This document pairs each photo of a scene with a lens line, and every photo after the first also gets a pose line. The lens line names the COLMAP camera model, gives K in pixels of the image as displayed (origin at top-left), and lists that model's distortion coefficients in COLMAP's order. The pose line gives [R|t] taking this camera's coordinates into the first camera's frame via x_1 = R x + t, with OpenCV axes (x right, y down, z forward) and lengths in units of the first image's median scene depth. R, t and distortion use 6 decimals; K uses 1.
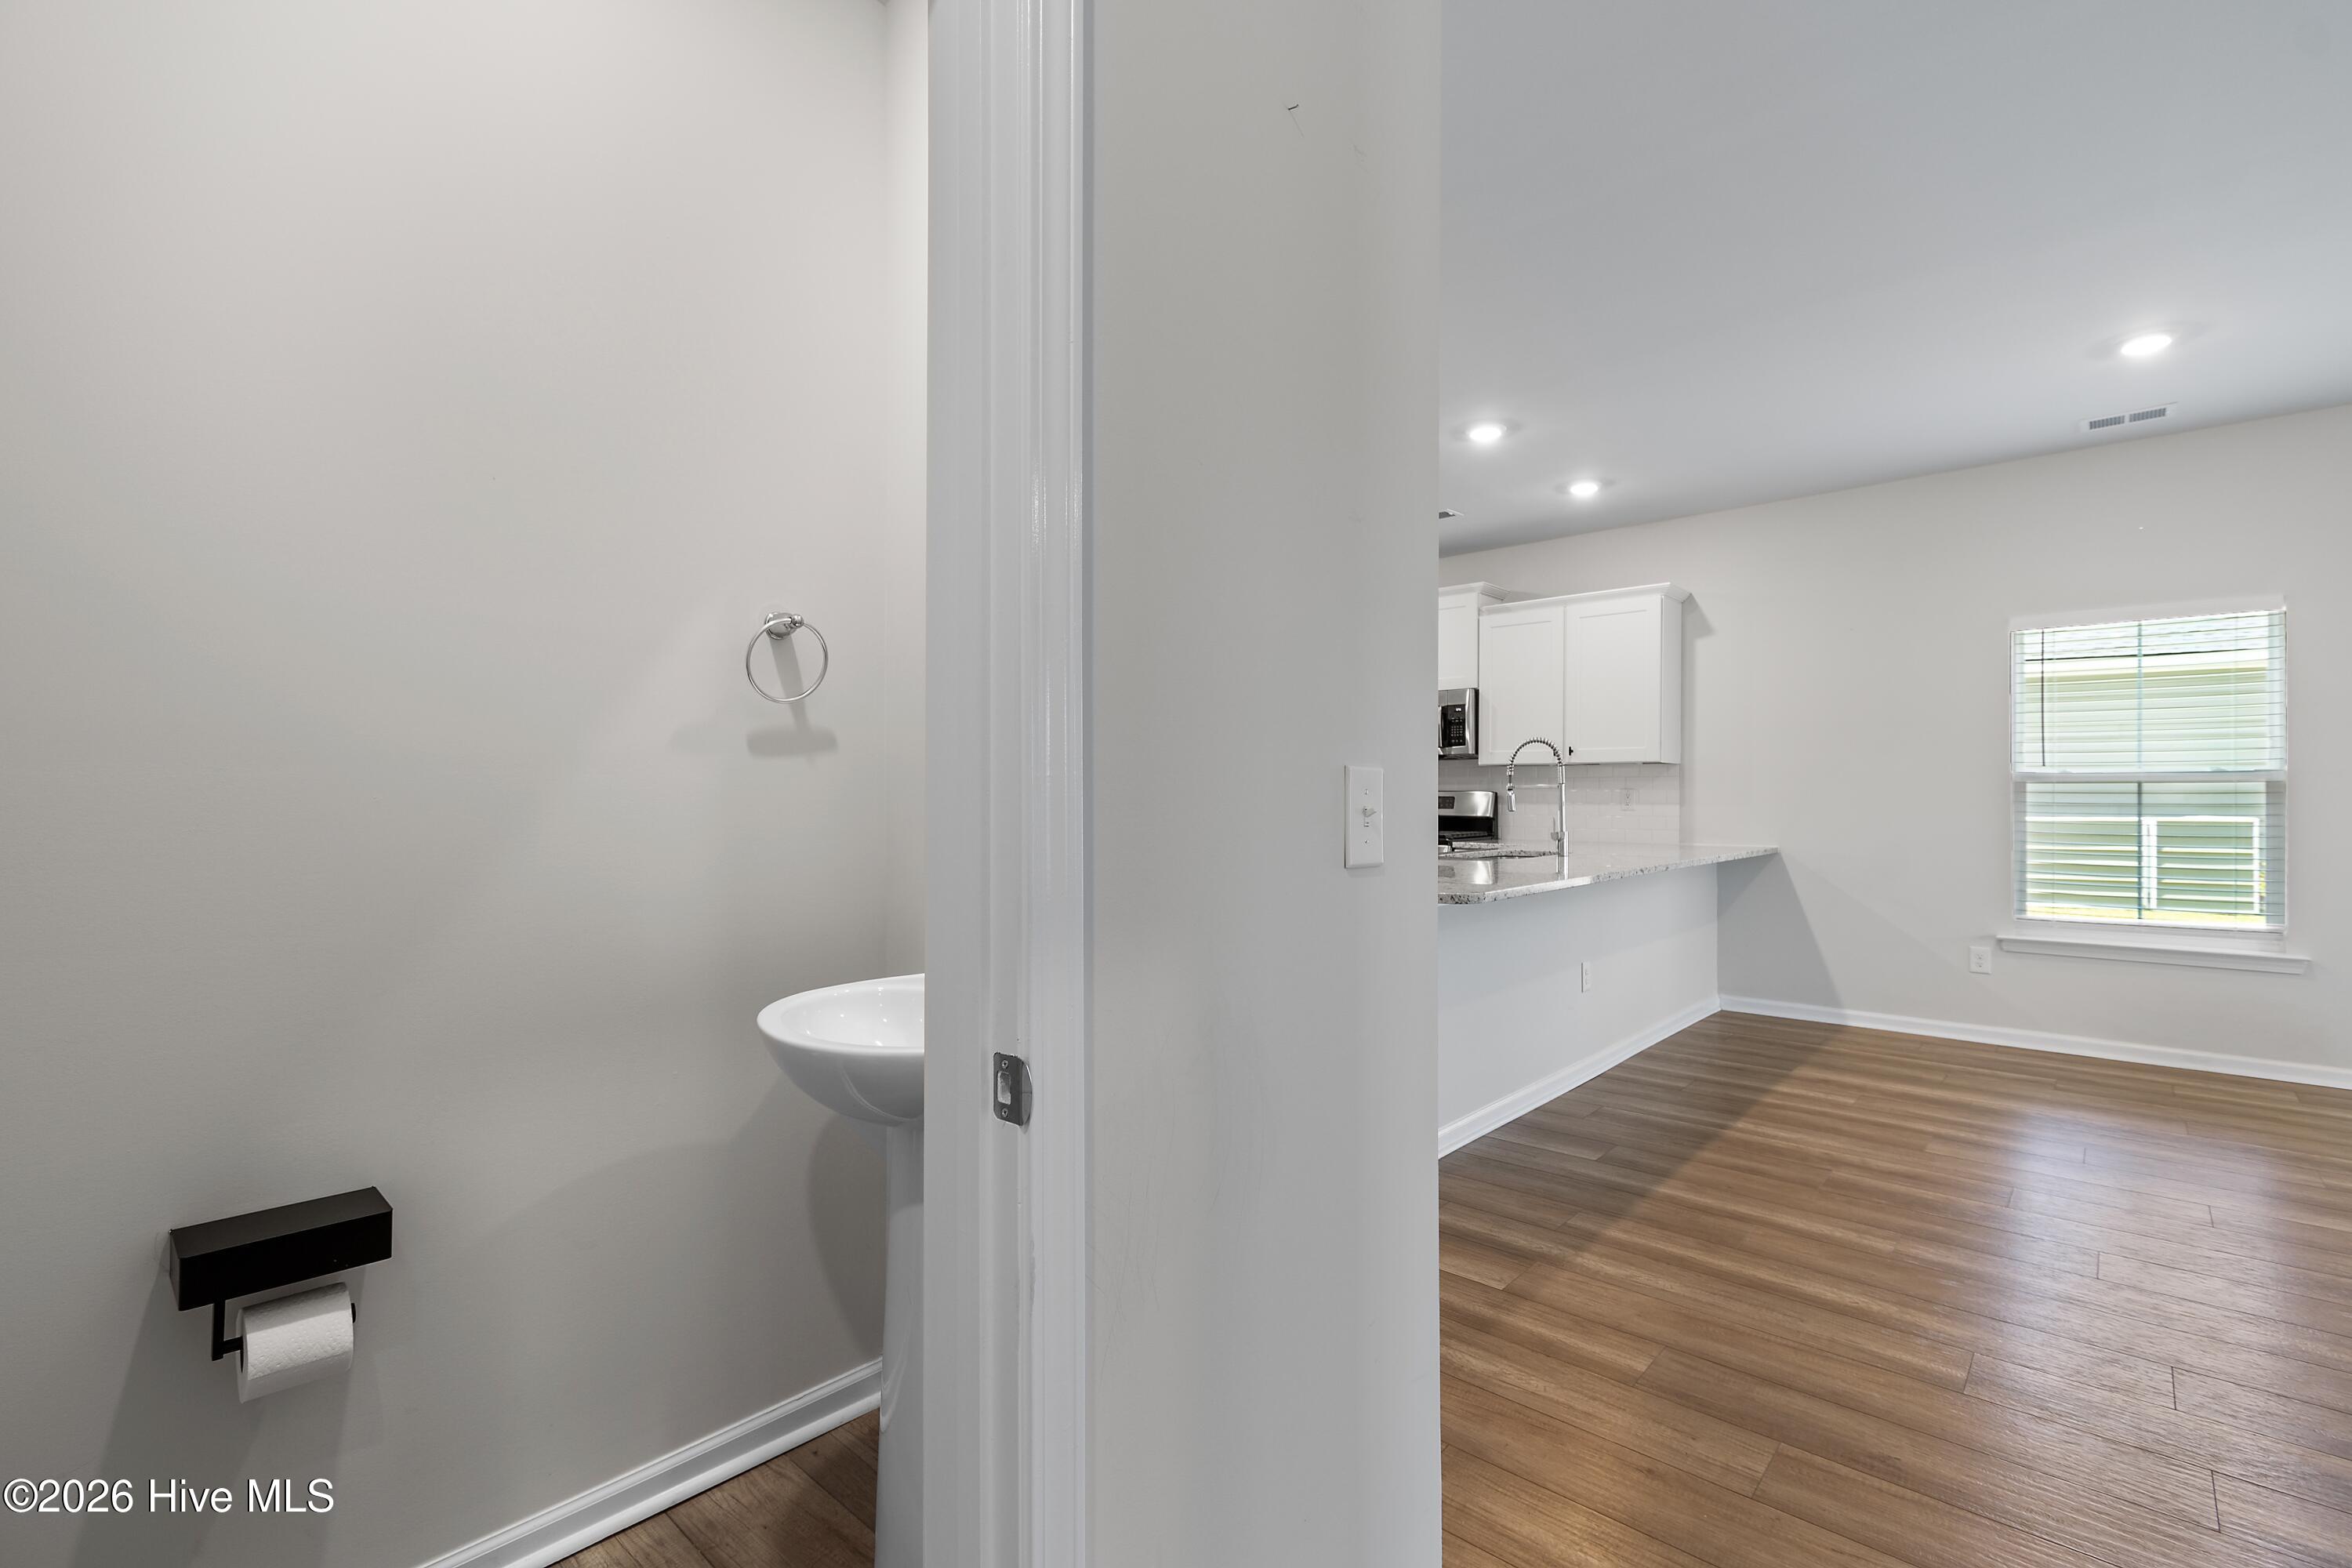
lens RADIAL K [[1043.1, 0, 1198.2], [0, 1043.1, 797.4], [0, 0, 1]] dist [0.004446, -0.001437]
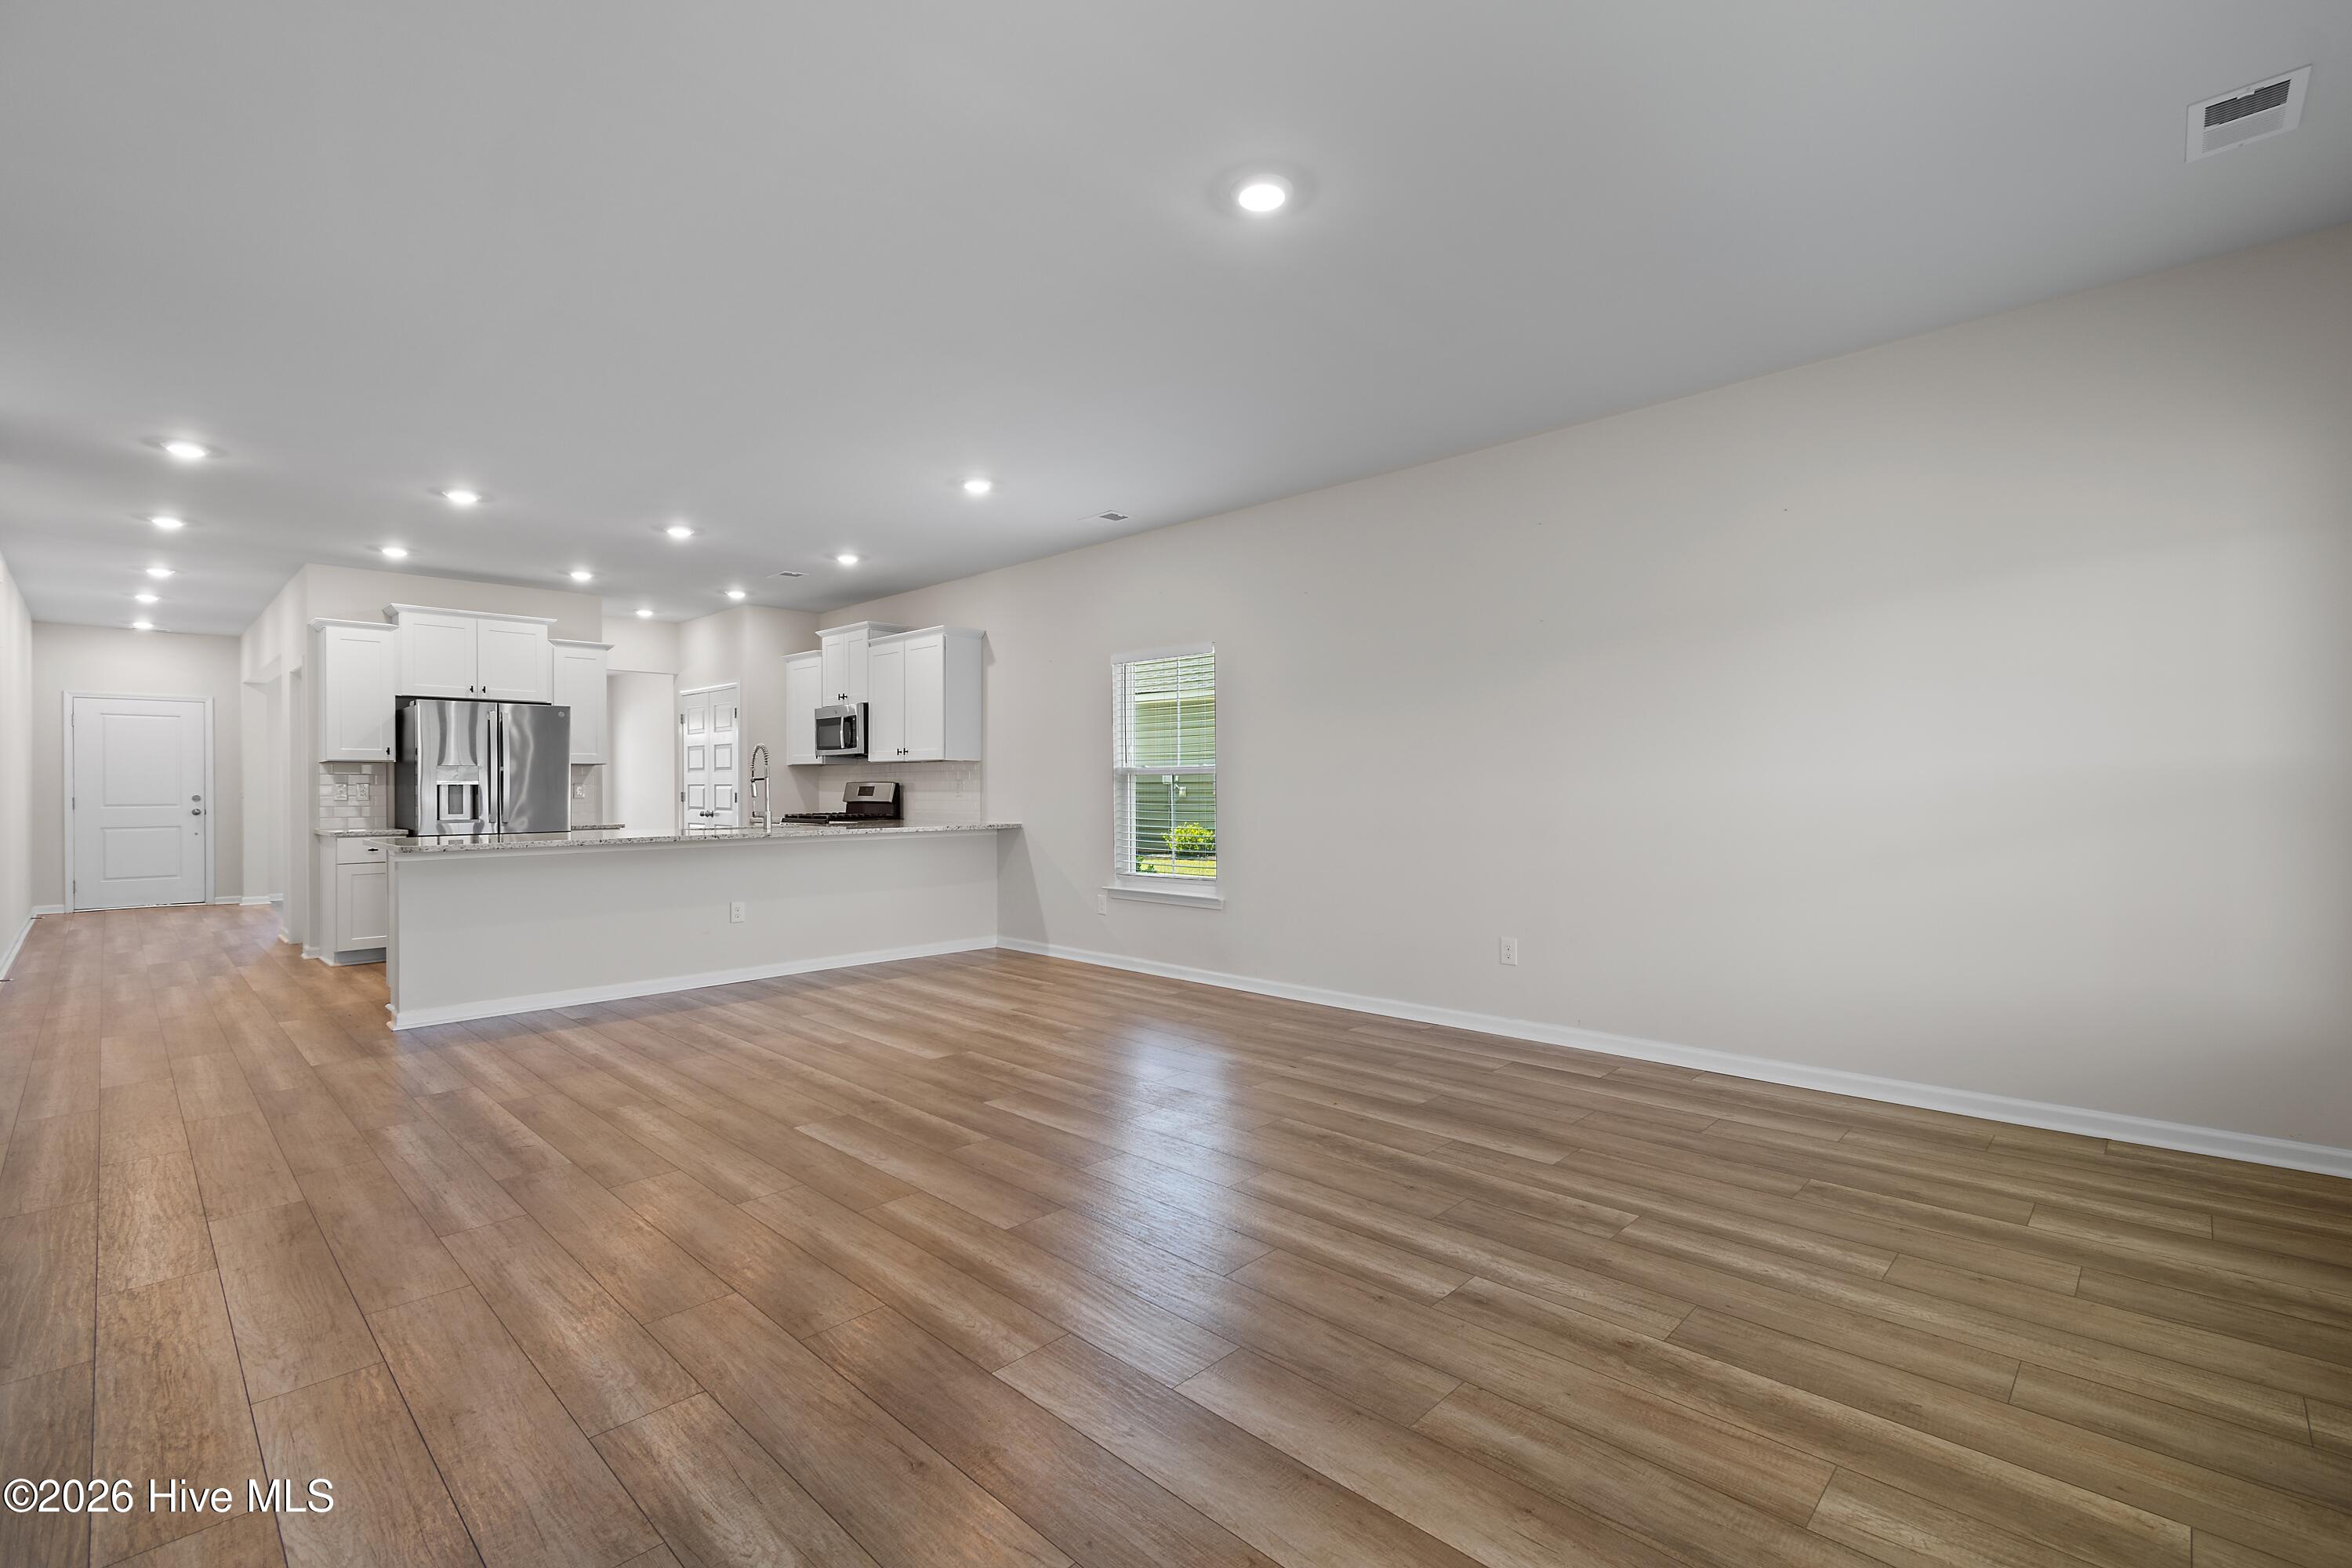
lens RADIAL K [[1043.1, 0, 1188.7], [0, 1043.1, 782.1], [0, 0, 1]] dist [0.004446, -0.001437]
pose [[0.999022, -0.004676, -0.043973, 0.953526], [0.004485, 0.999980, -0.004444, 0.001838], [0.043993, 0.004243, 0.999023, -0.365300]]
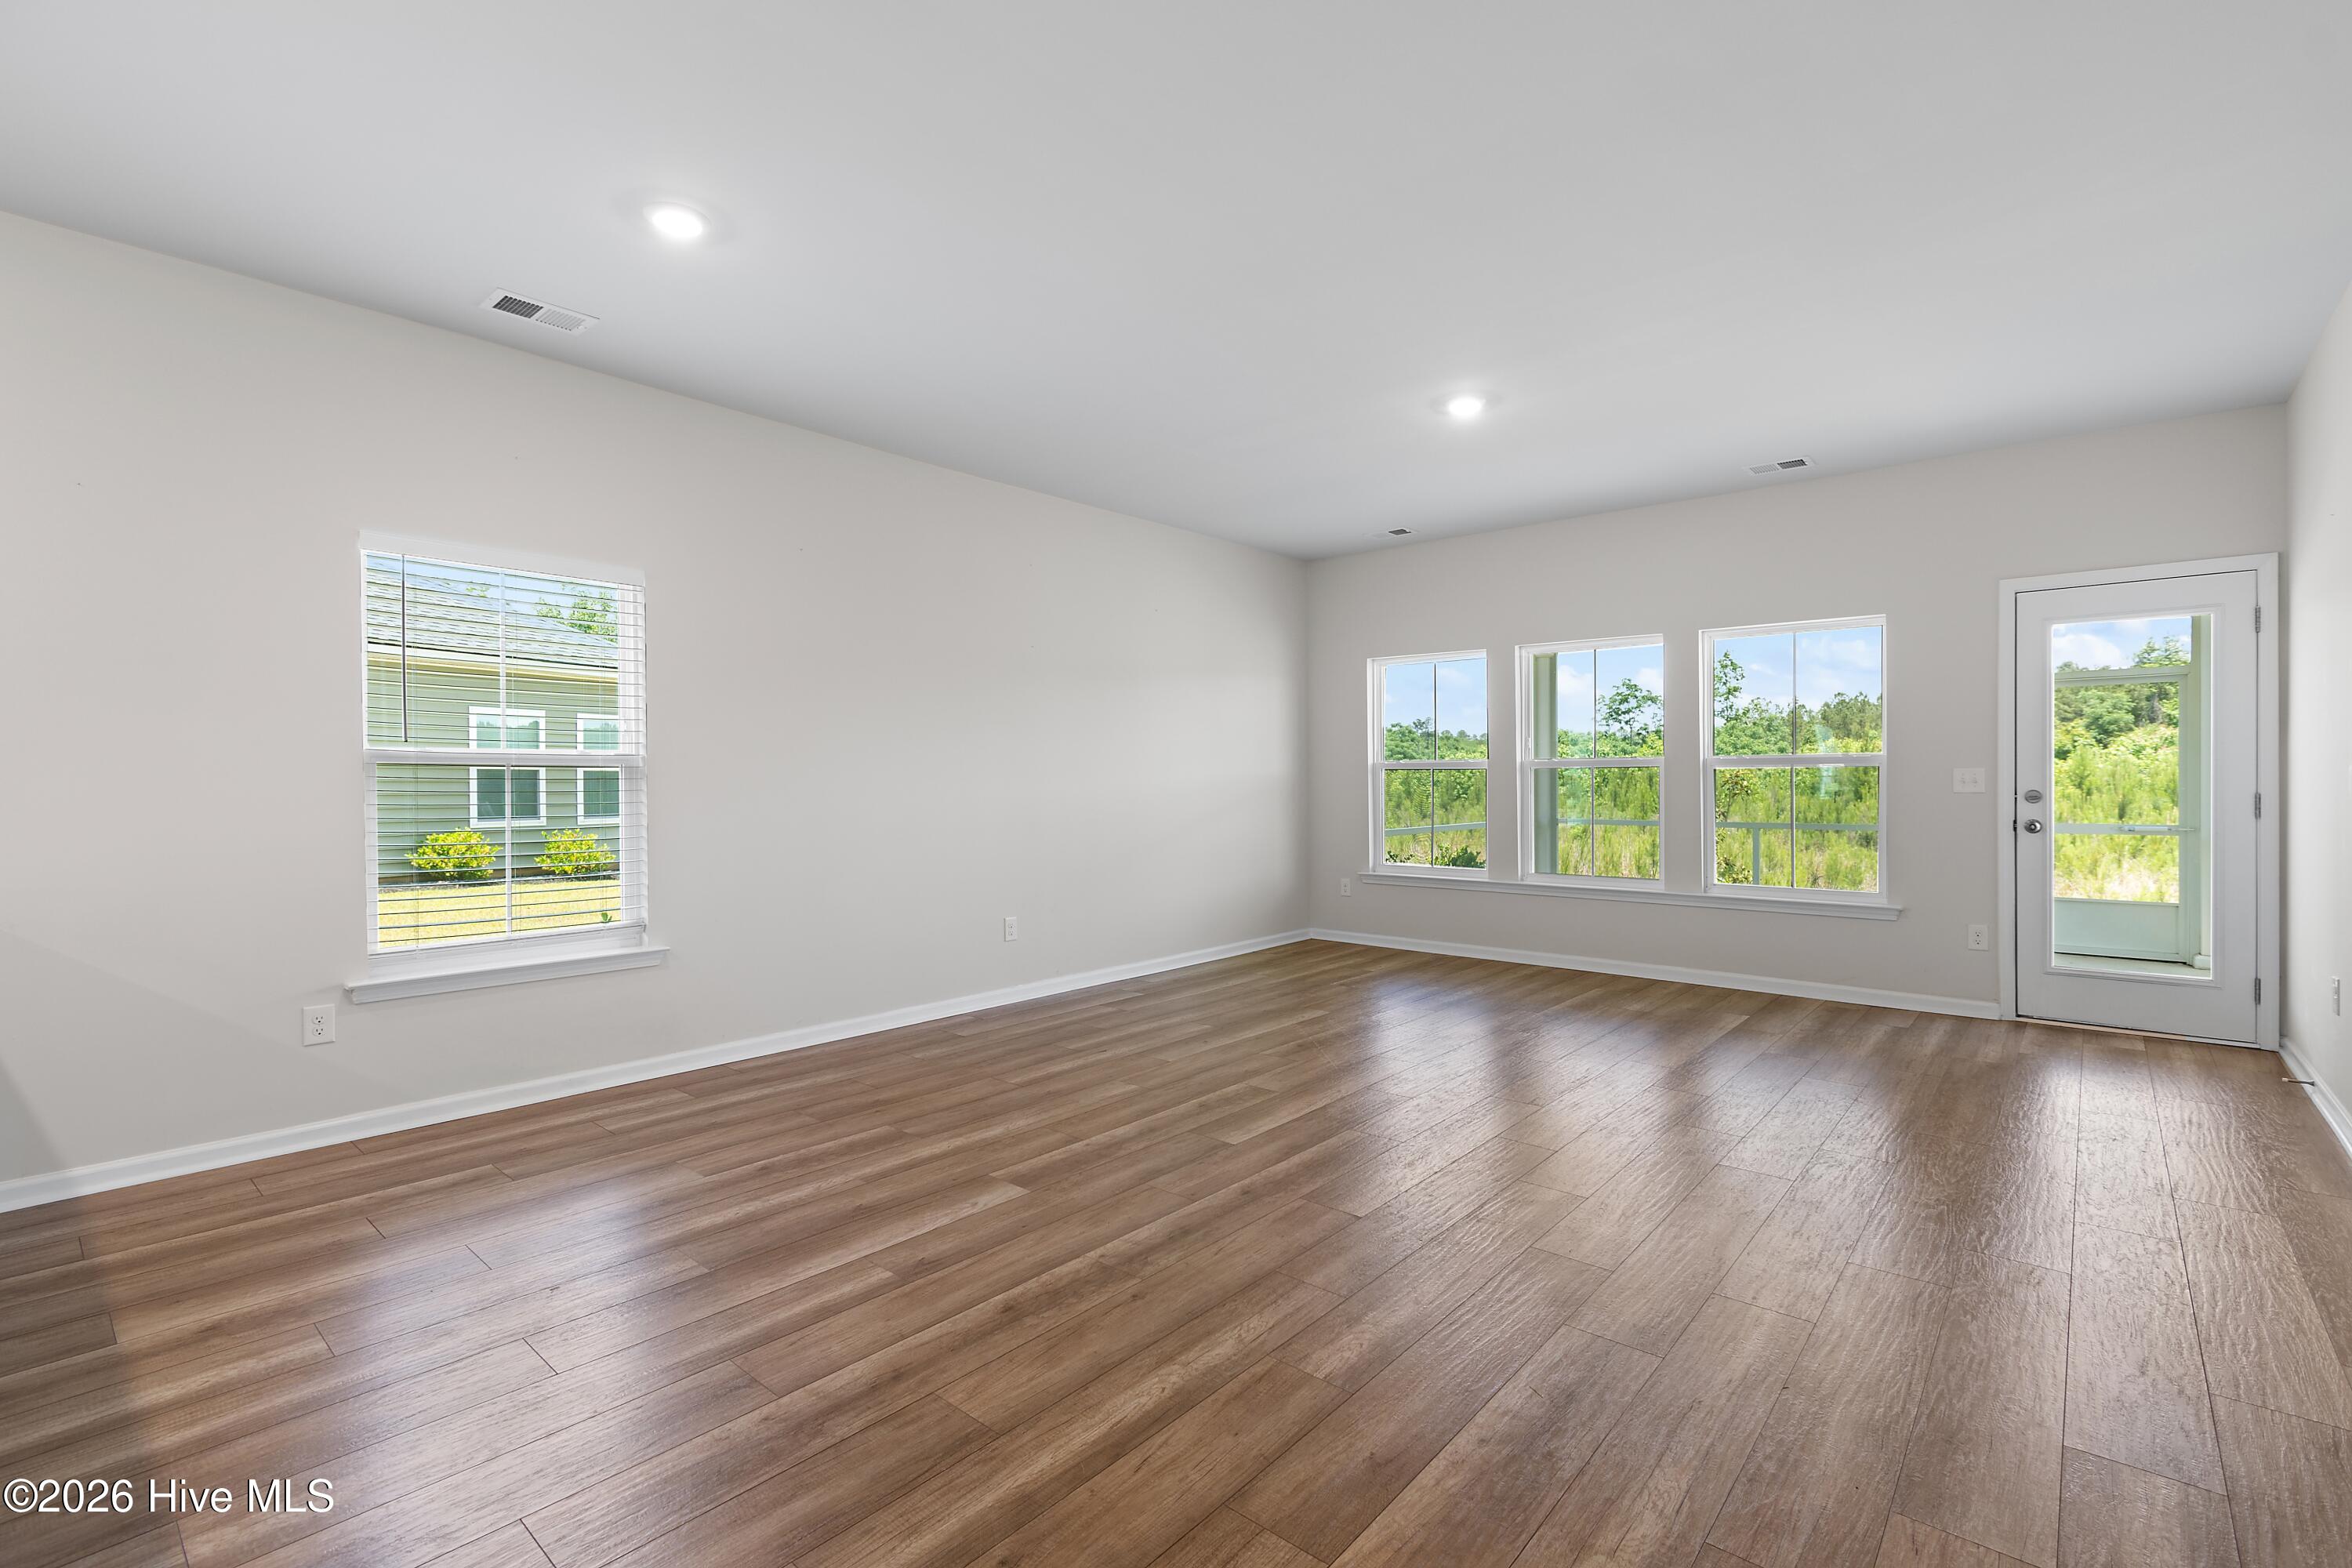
lens RADIAL K [[1043.1, 0, 1185.5], [0, 1043.1, 791.9], [0, 0, 1]] dist [0.004446, -0.001437]
pose [[-0.009798, -0.009336, 0.999908, 0.067948], [0.003296, 0.999951, 0.009369, -0.000081], [-0.999947, 0.003388, -0.009767, 0.460473]]
